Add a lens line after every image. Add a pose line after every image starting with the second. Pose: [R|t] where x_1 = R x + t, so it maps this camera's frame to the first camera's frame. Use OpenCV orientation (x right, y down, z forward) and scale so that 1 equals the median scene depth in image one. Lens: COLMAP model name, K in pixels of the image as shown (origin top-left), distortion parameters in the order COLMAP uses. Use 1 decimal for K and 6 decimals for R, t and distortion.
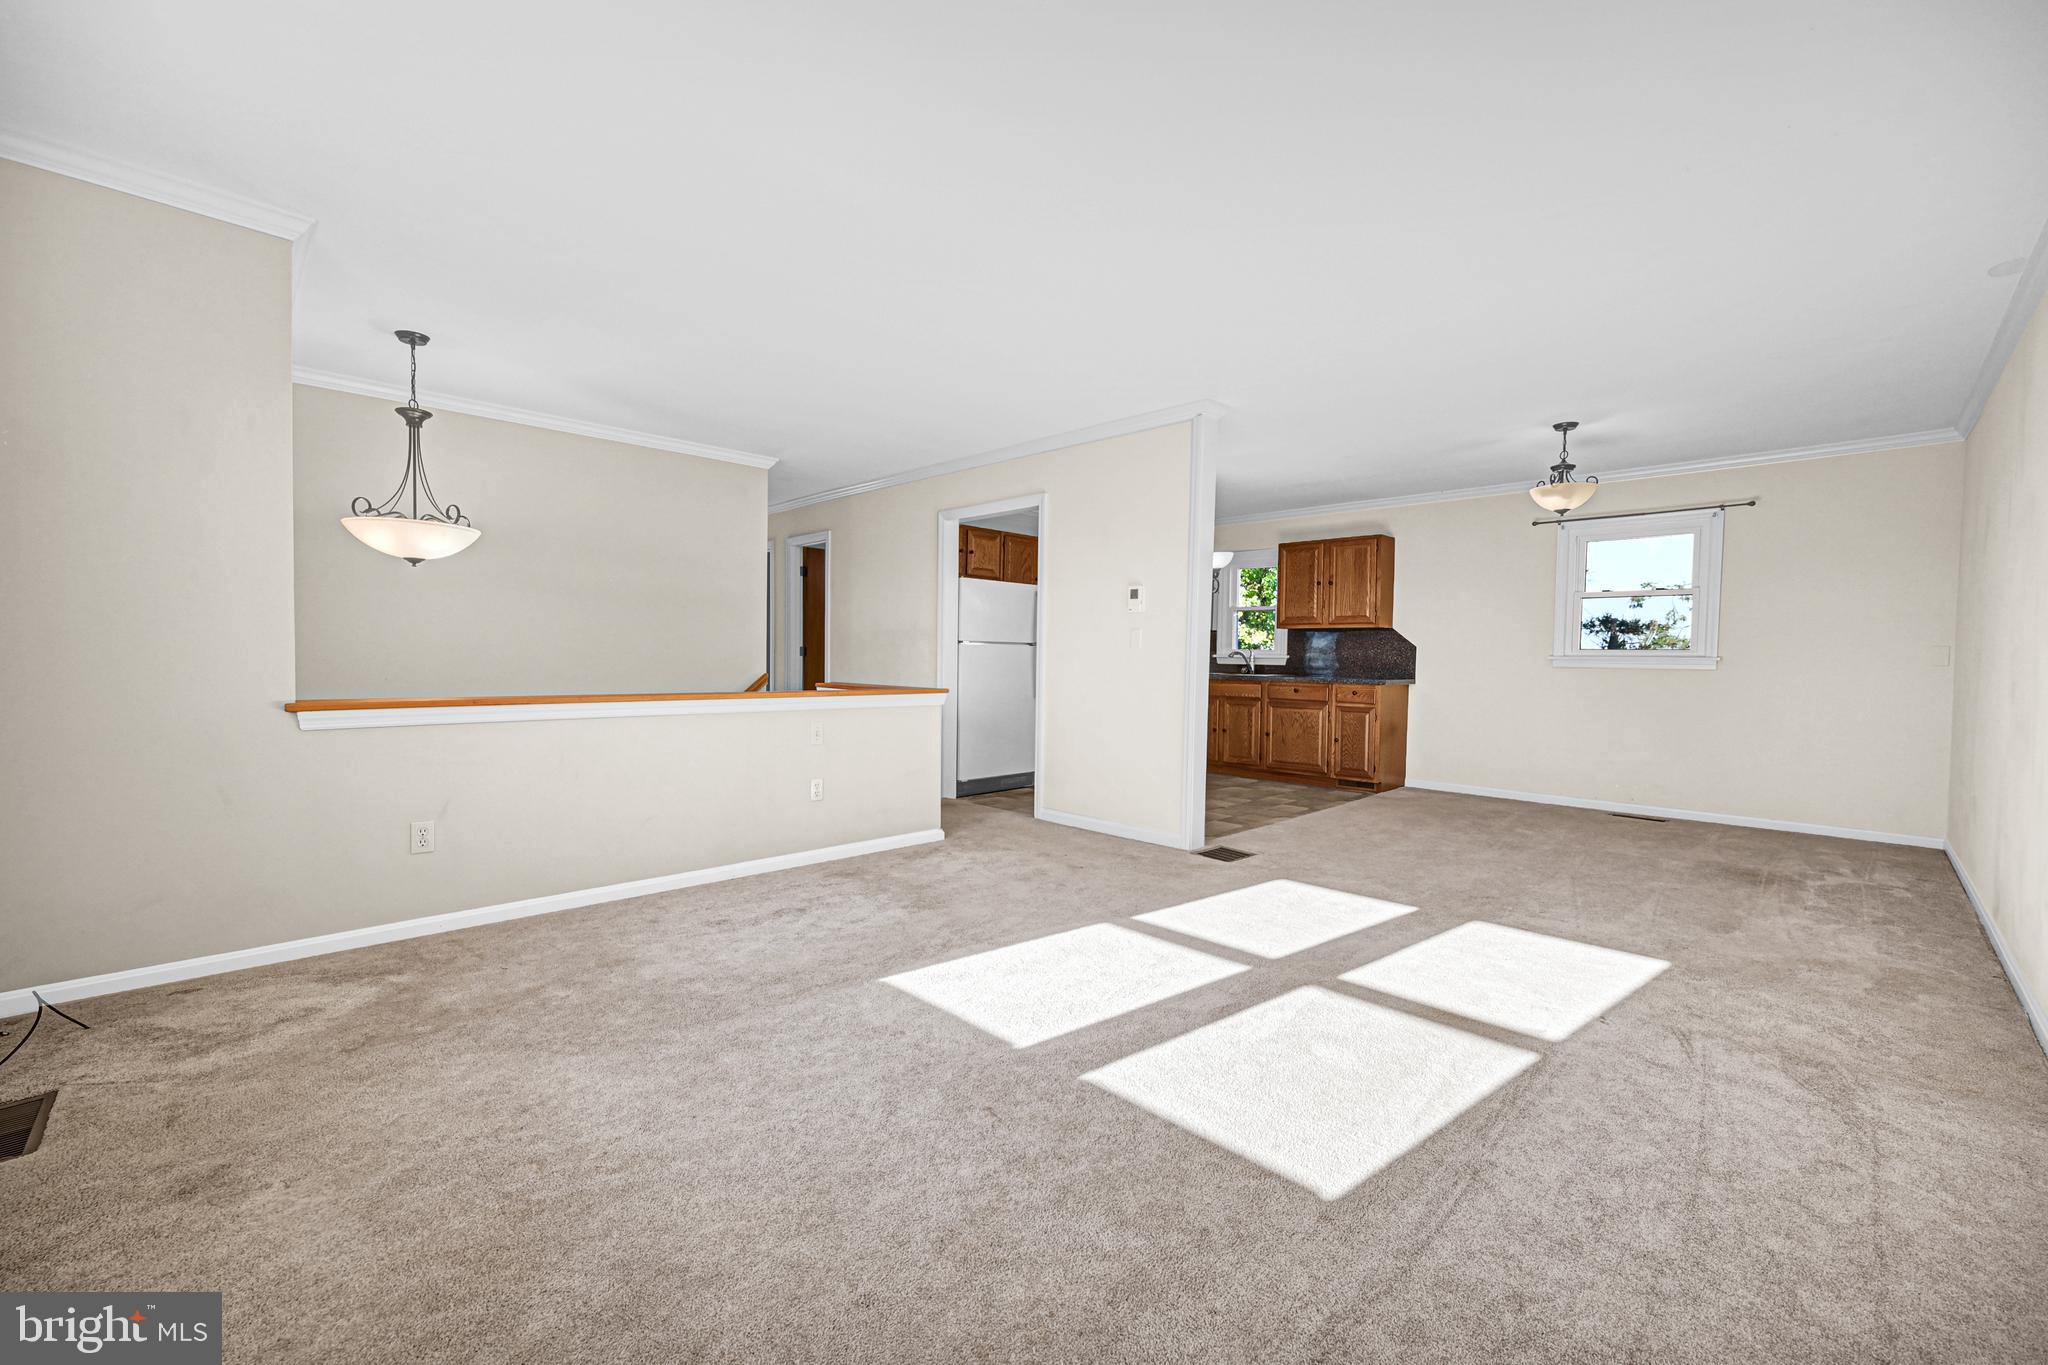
lens RADIAL K [[827.3, 0, 1024.9], [0, 827.3, 686.6], [0, 0, 1]] dist [0.000150, 0.000077]
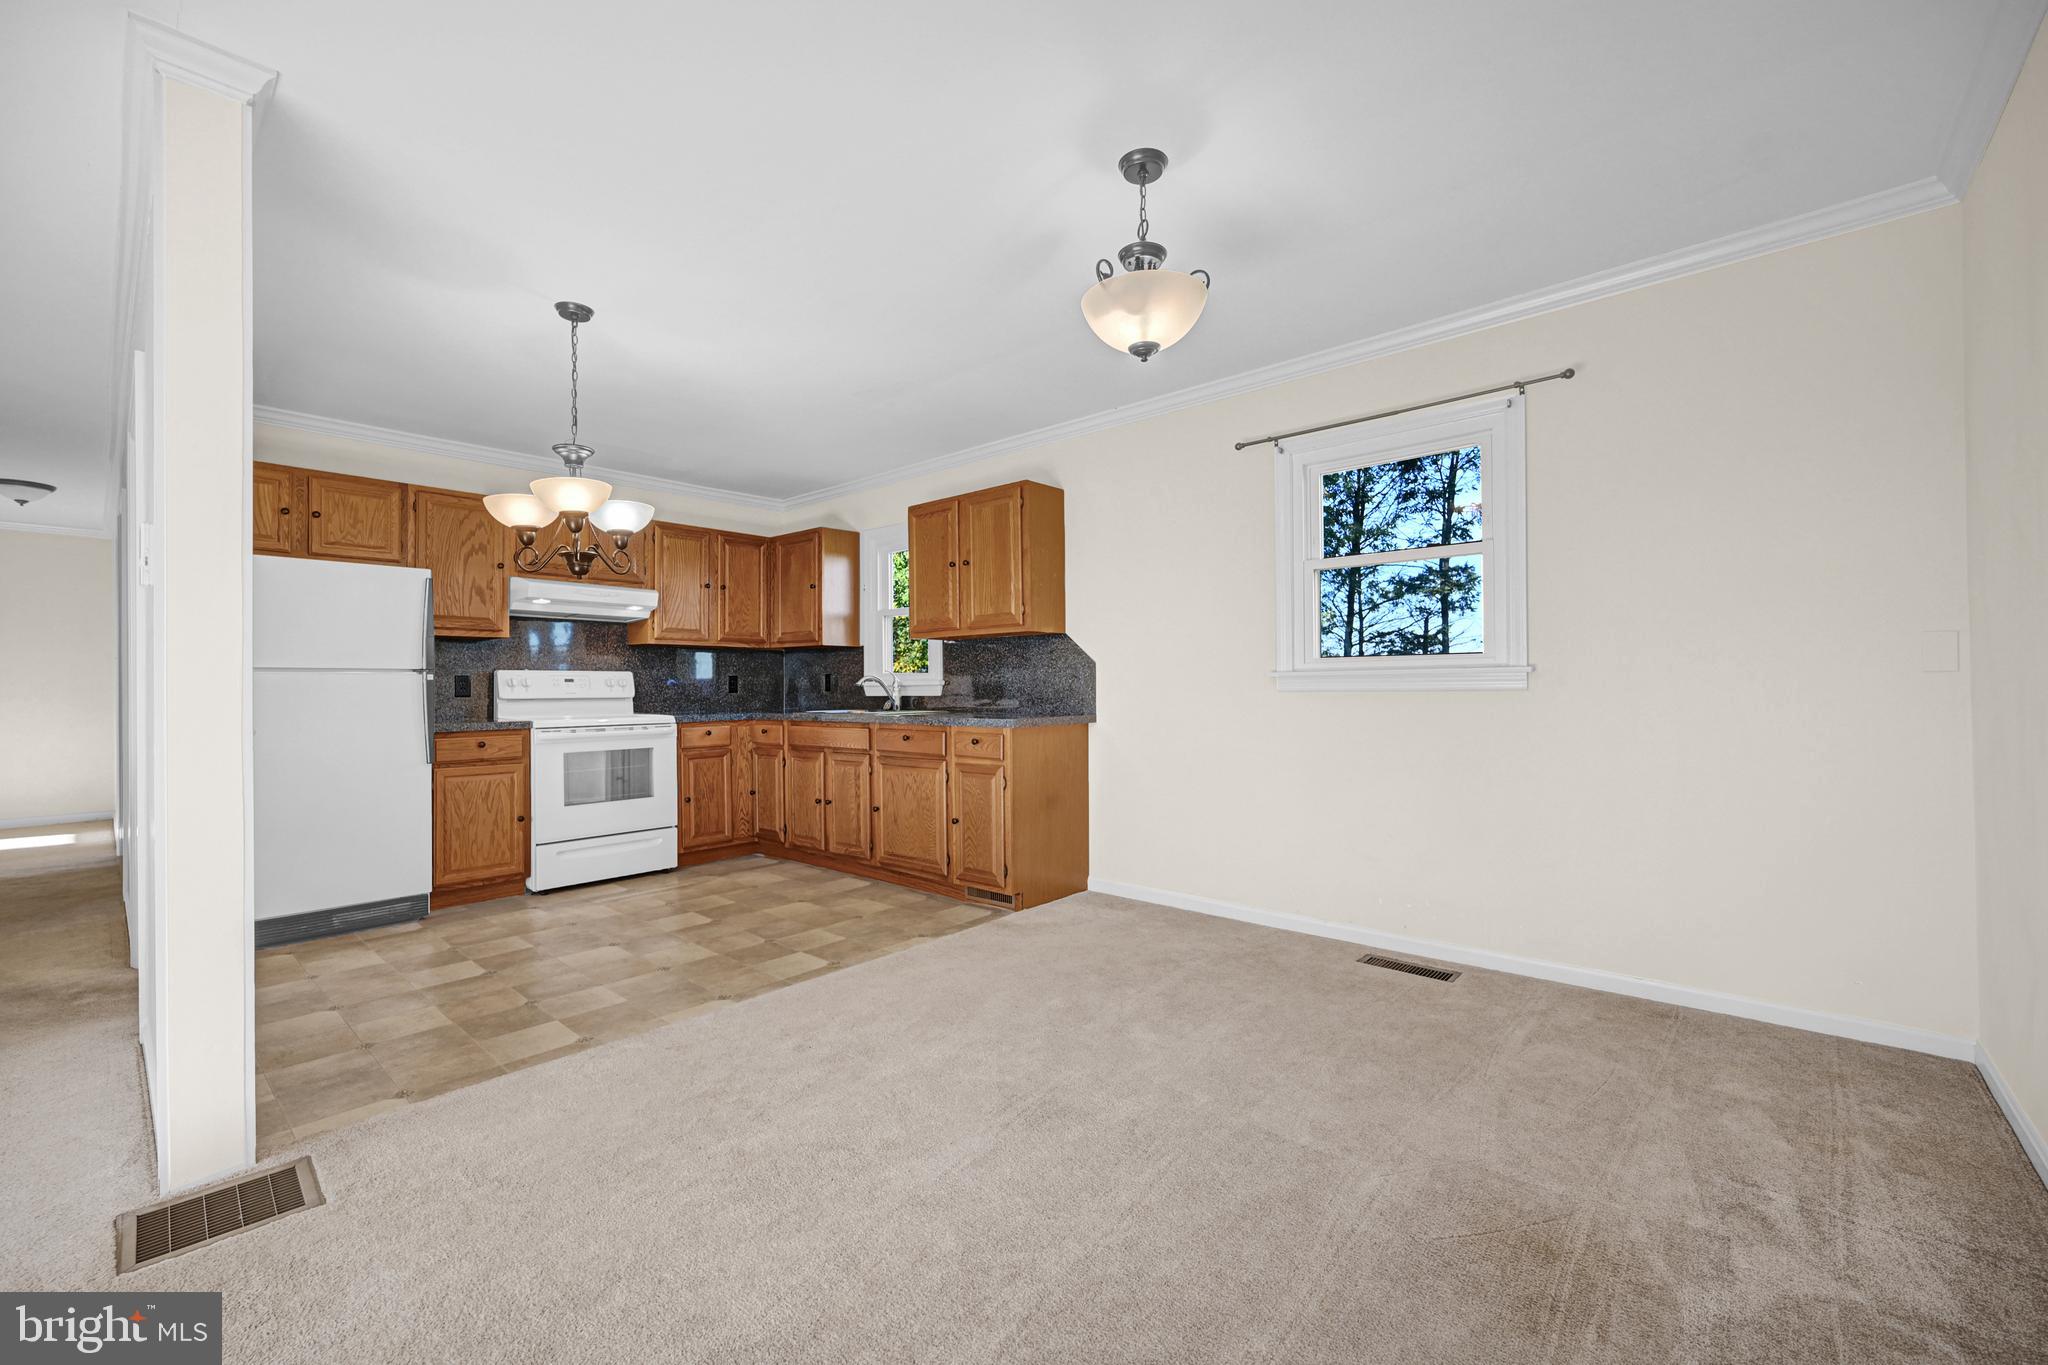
lens RADIAL K [[834.4, 0, 1022.6], [0, 834.4, 684.6], [0, 0, 1]] dist [-0.000366, -0.000024]
pose [[0.998142, -0.022487, 0.056632, 0.553071], [0.024717, 0.998935, -0.038973, -0.012574], [-0.055696, 0.040300, 0.997634, 0.553242]]
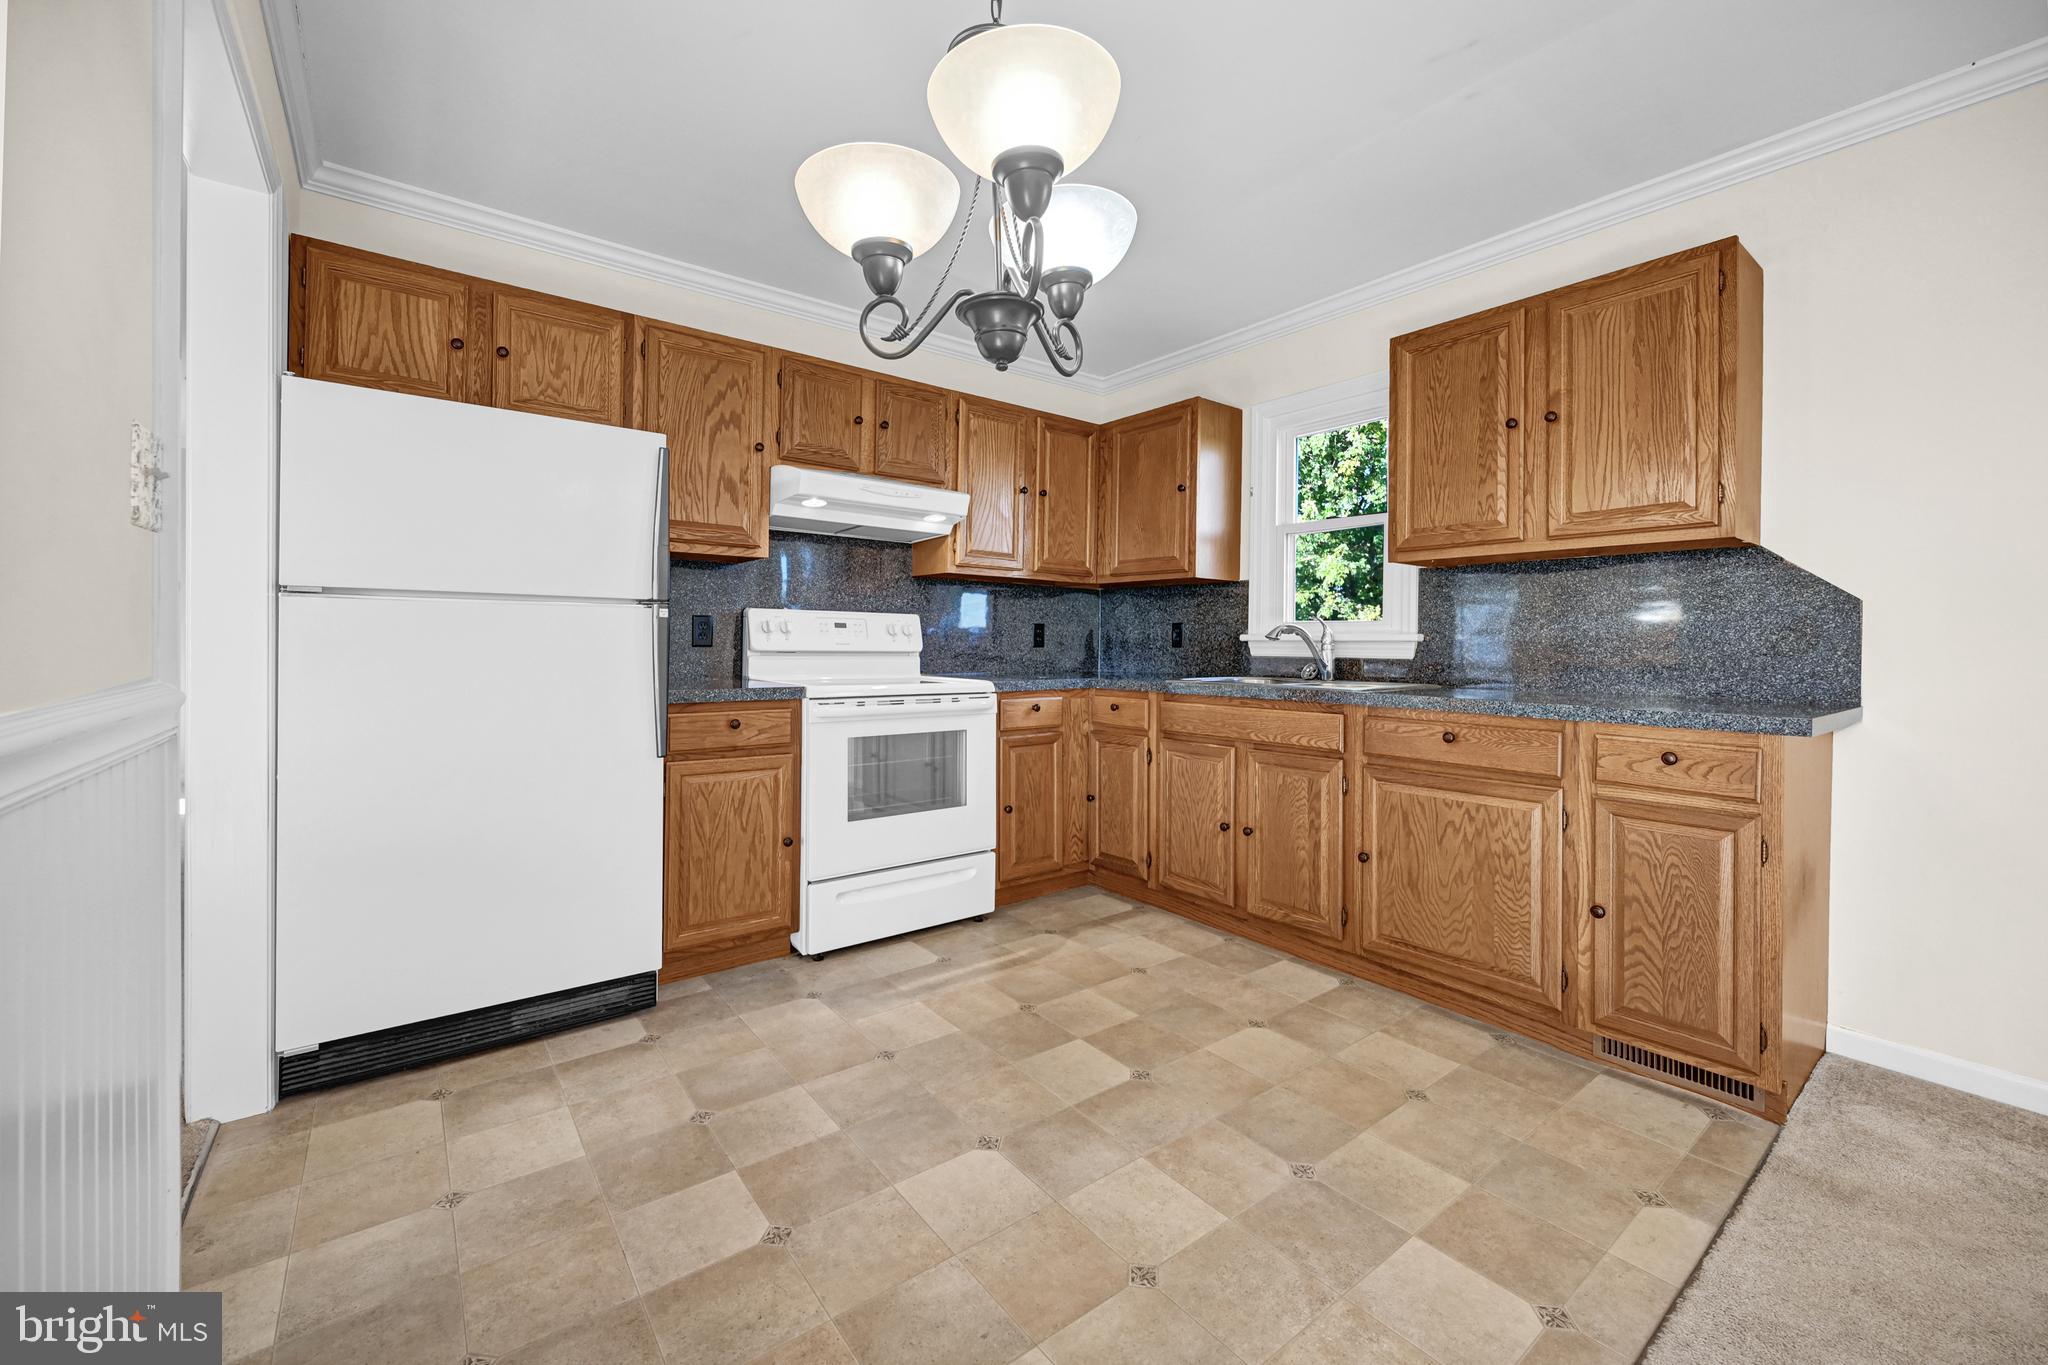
lens RADIAL K [[821.3, 0, 1026.5], [0, 821.3, 649.5], [0, 0, 1]] dist [0.000065, 0.000111]
pose [[0.991627, -0.004424, -0.129062, 0.294770], [0.000268, 0.999481, -0.032200, -0.029127], [0.129138, 0.031896, 0.991114, 0.949003]]
